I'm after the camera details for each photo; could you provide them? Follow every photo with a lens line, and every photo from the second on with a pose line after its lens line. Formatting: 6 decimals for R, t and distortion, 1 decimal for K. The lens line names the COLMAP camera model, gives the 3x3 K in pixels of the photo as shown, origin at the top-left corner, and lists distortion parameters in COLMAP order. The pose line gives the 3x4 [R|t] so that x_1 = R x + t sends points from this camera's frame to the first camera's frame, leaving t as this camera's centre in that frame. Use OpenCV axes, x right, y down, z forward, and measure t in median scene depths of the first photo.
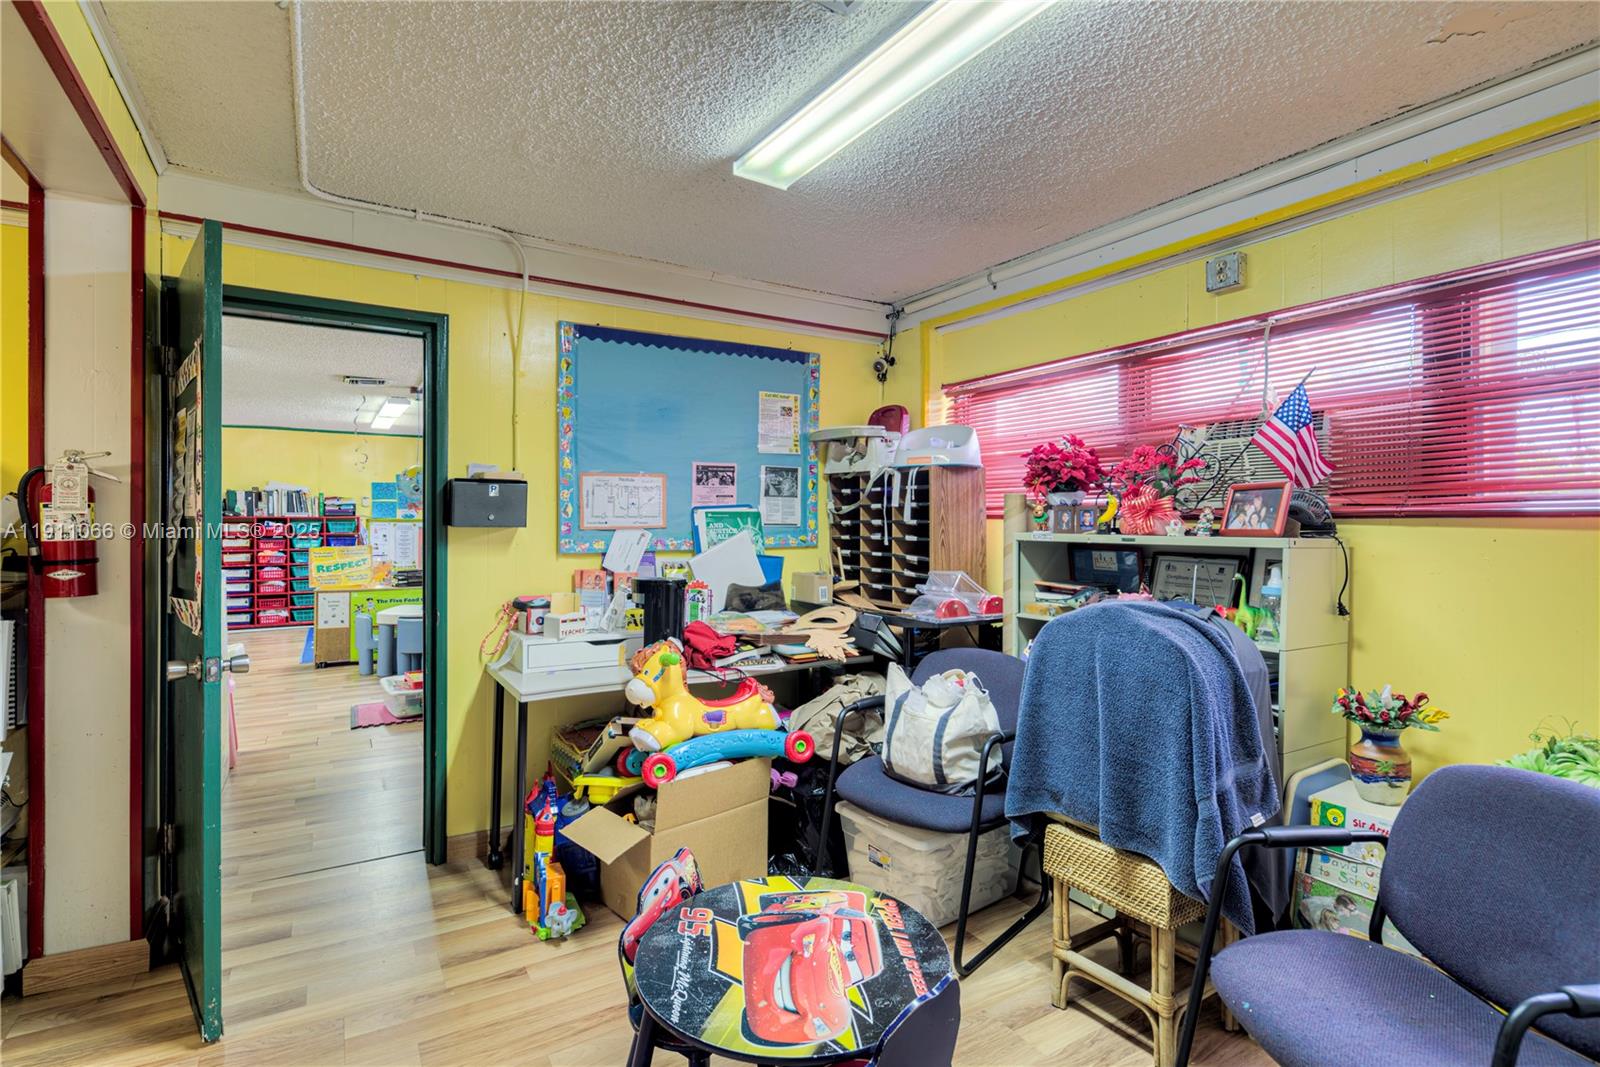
lens RADIAL K [[765.1, 0, 788.8], [0, 765.1, 516.2], [0, 0, 1]] dist [0.005701, -0.004941]
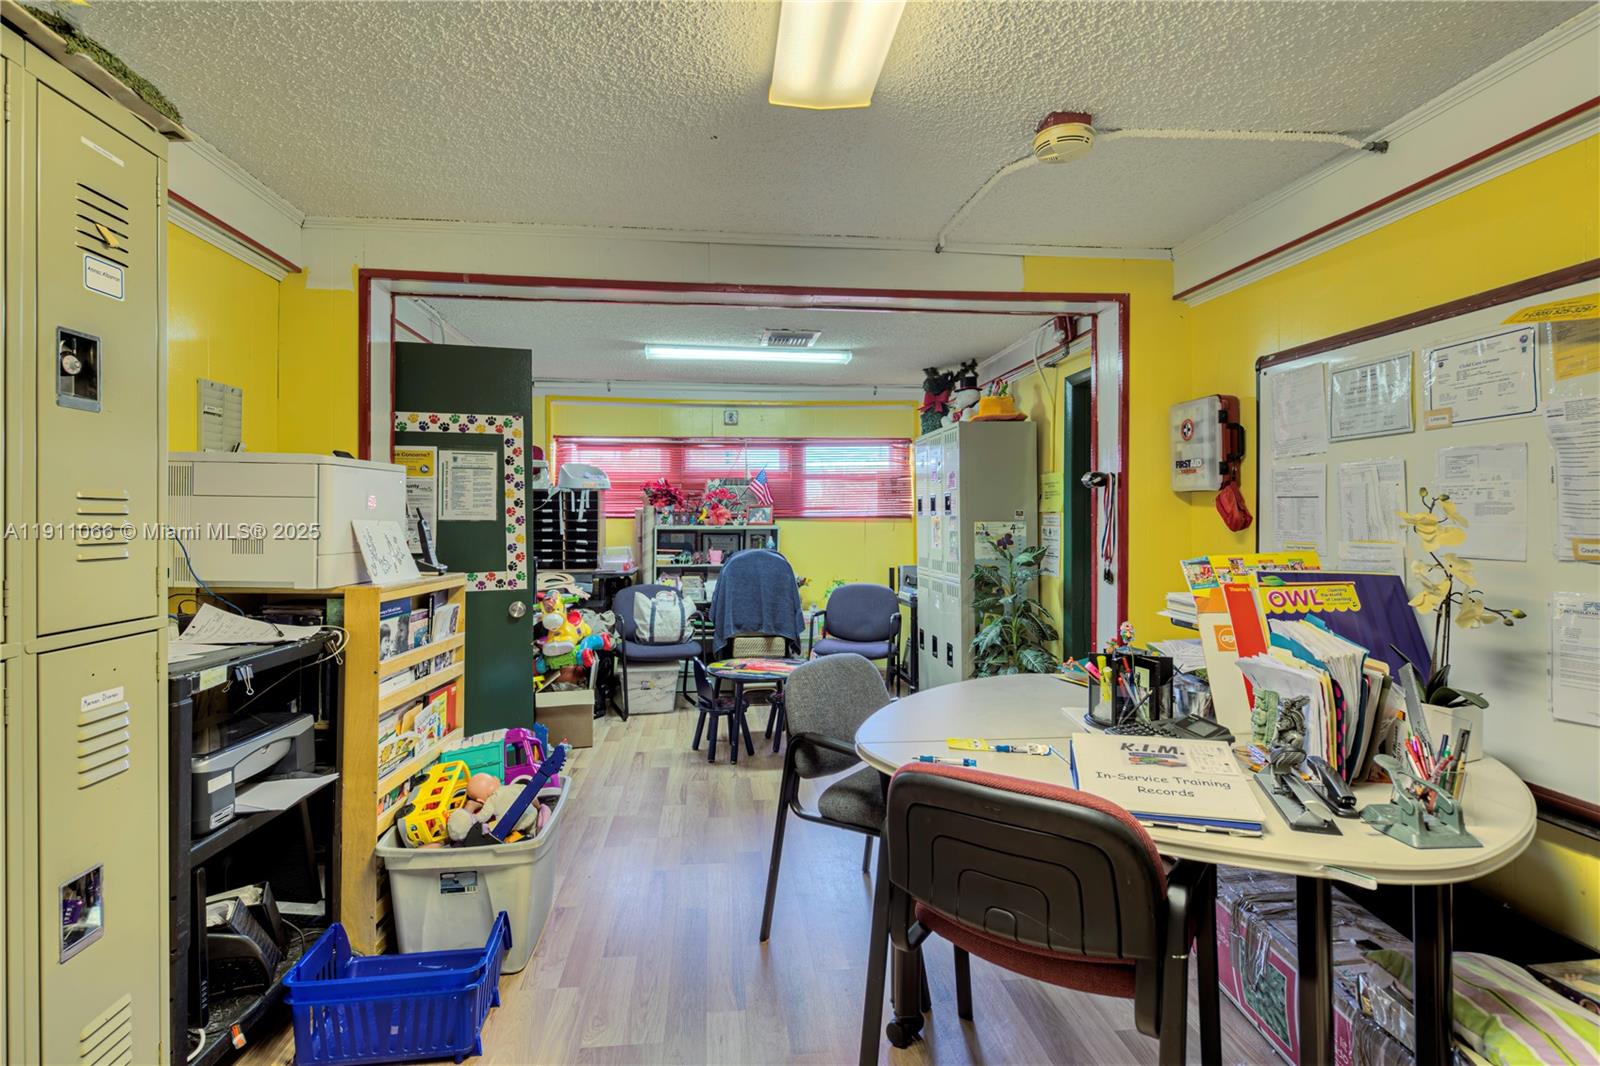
lens RADIAL K [[765.1, 0, 797.4], [0, 765.1, 522.5], [0, 0, 1]] dist [0.005701, -0.004941]
pose [[0.414743, -0.008948, 0.909895, -1.512490], [-0.003793, 0.999926, 0.011562, -0.012597], [-0.909931, -0.008246, 0.414678, -0.196597]]
